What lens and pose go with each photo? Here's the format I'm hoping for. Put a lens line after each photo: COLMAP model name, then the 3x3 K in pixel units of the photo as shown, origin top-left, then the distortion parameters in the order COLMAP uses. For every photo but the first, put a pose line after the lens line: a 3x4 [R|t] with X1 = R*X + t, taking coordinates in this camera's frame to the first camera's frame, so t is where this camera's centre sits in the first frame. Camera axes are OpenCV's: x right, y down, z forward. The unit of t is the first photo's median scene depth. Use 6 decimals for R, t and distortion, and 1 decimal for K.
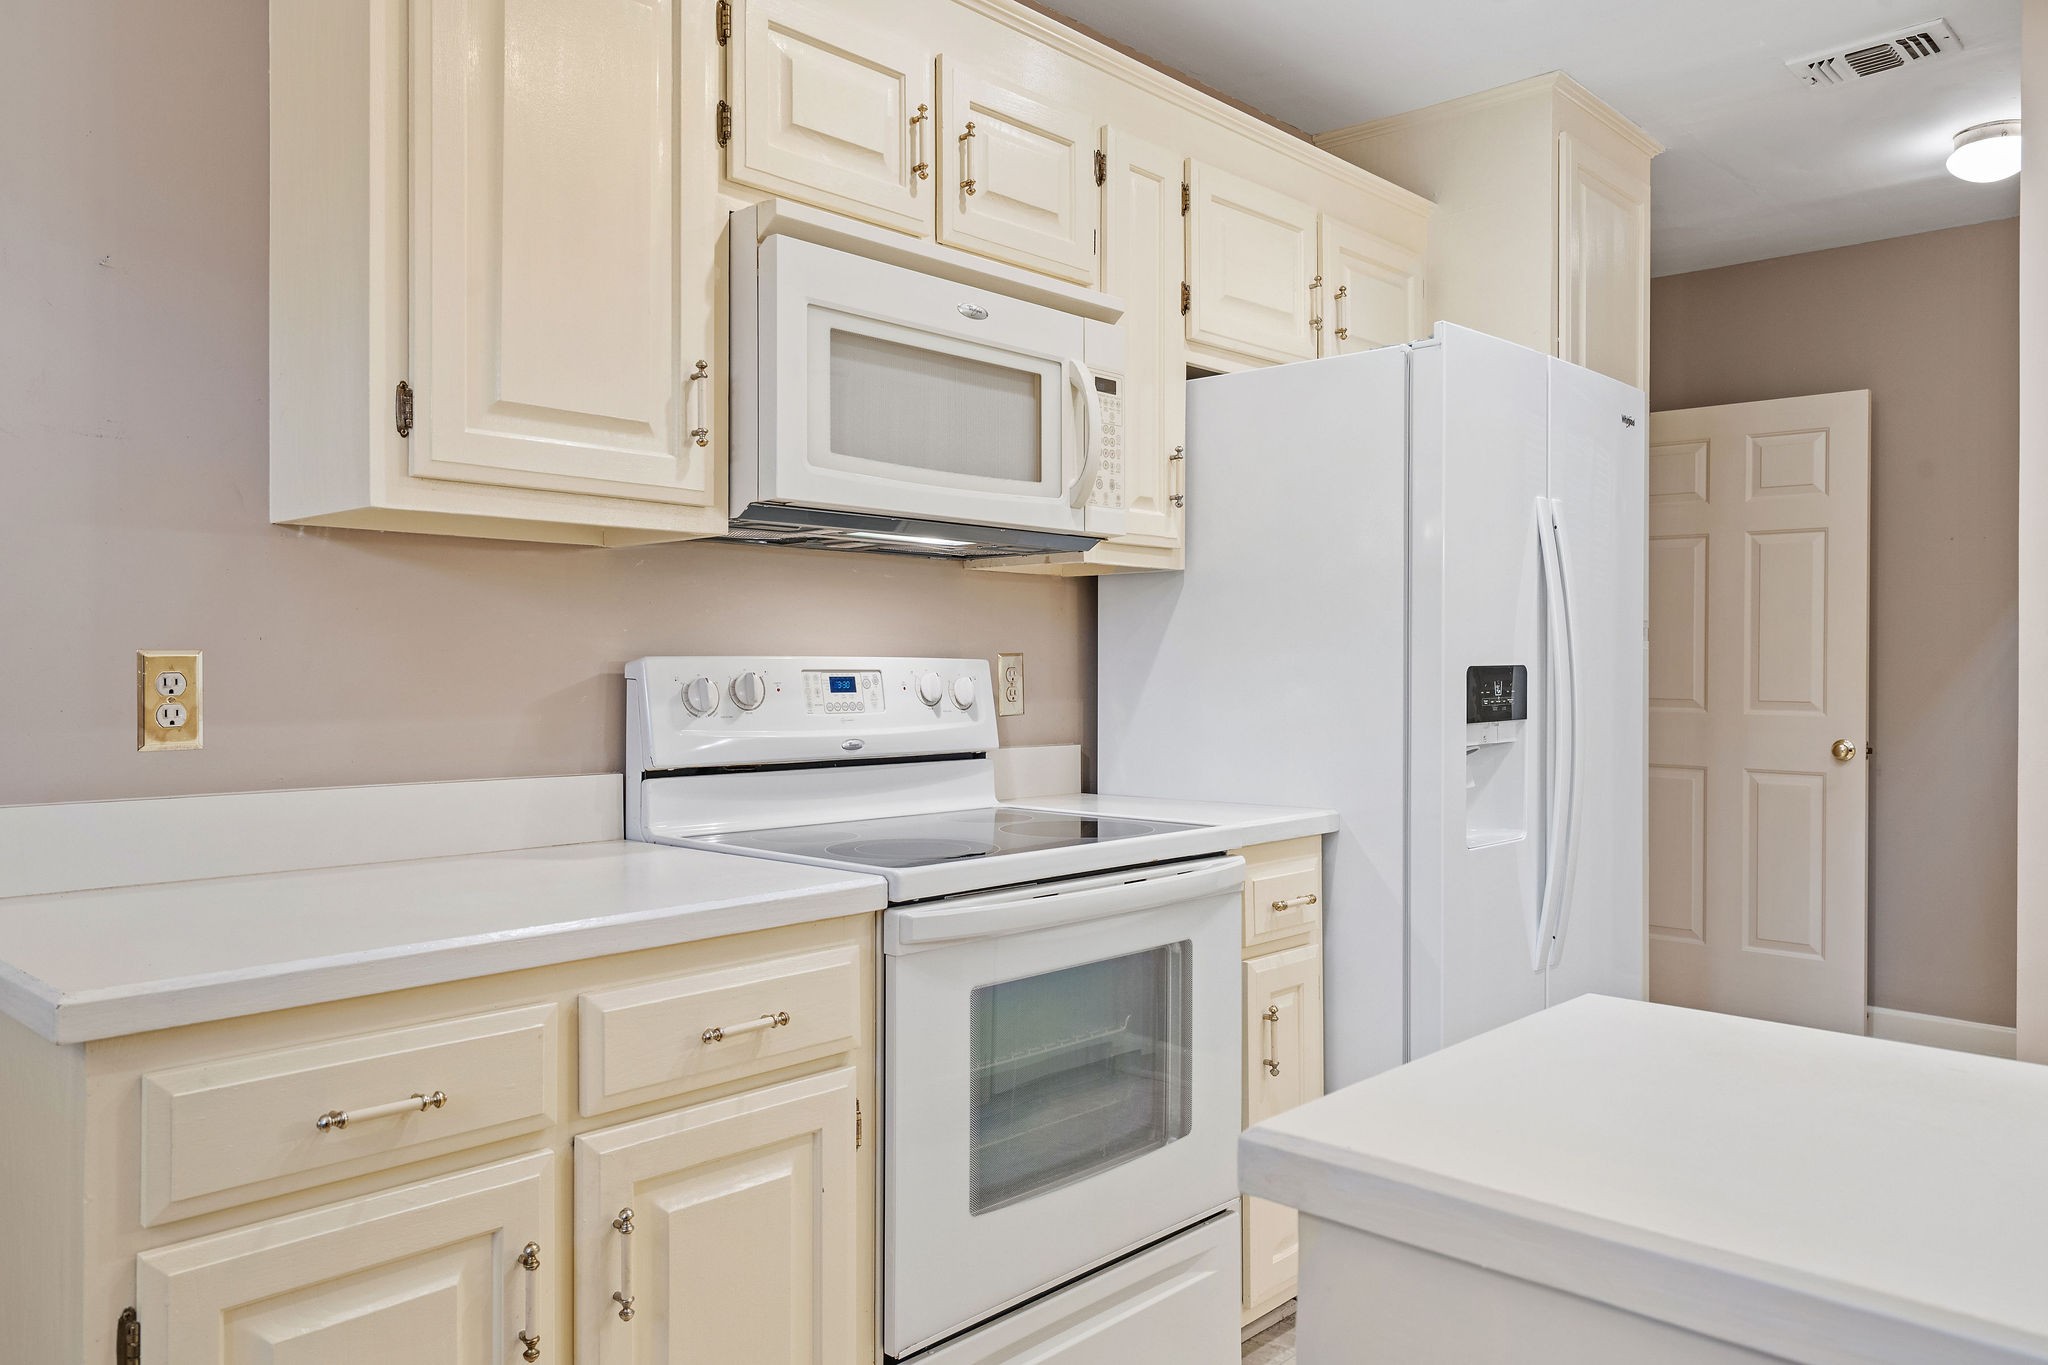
lens RADIAL K [[1447.4, 0, 1024.0], [0, 1447.4, 682.5], [0, 0, 1]] dist [-0.000191, 0.002324]
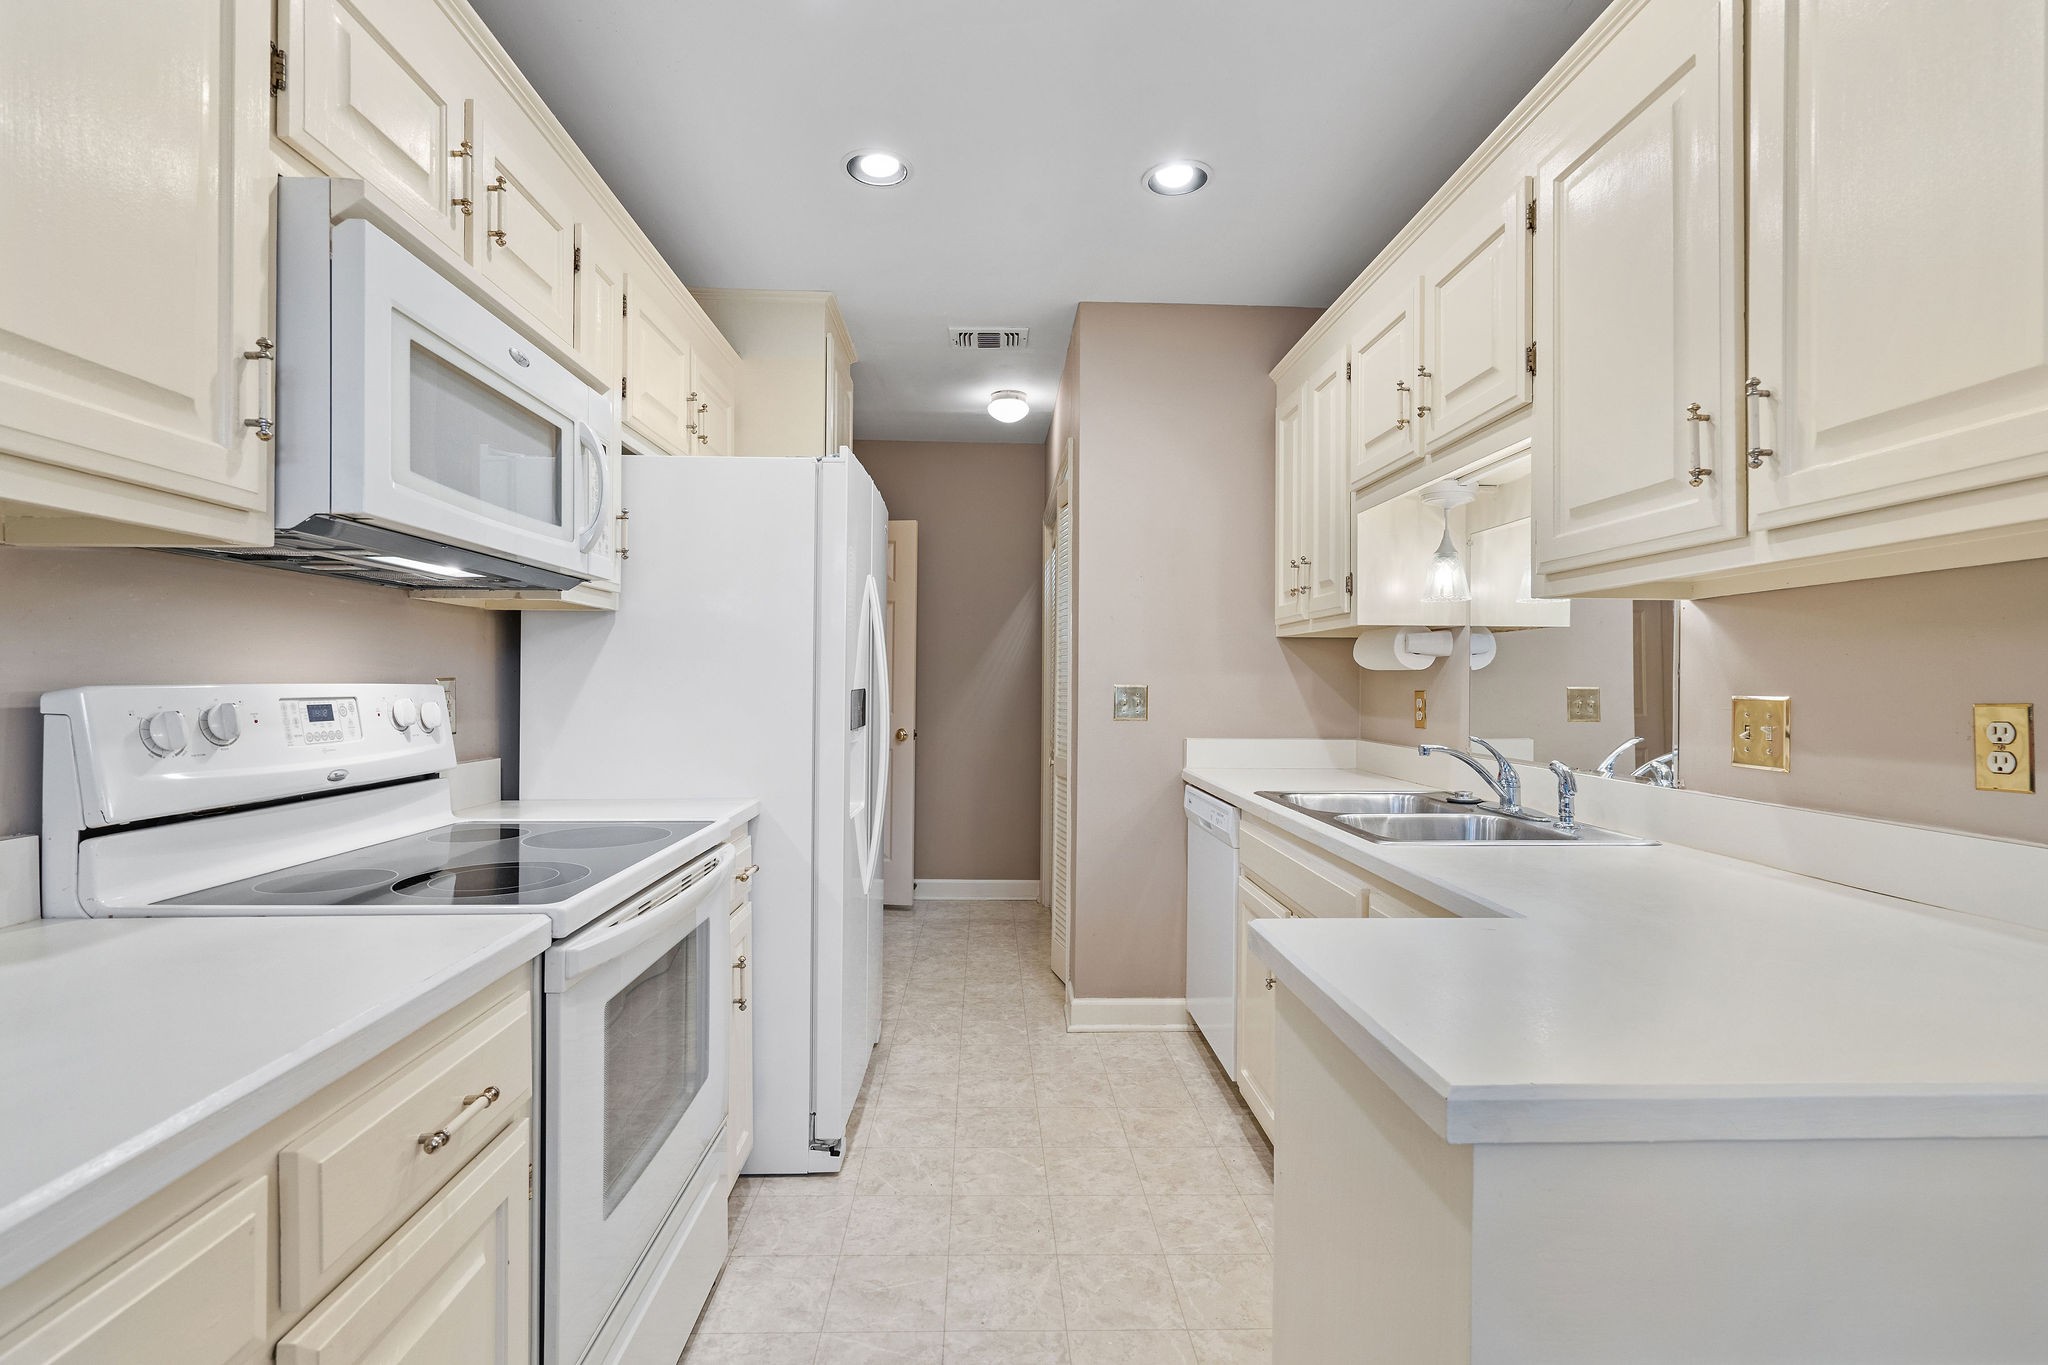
lens RADIAL K [[931.1, 0, 1019.4], [0, 931.1, 684.8], [0, 0, 1]] dist [-0.001422, 0.000613]
pose [[0.701626, 0.001731, 0.712543, -0.252238], [0.001179, 0.999993, -0.003590, -0.015166], [-0.712545, 0.003359, 0.701619, 0.257172]]
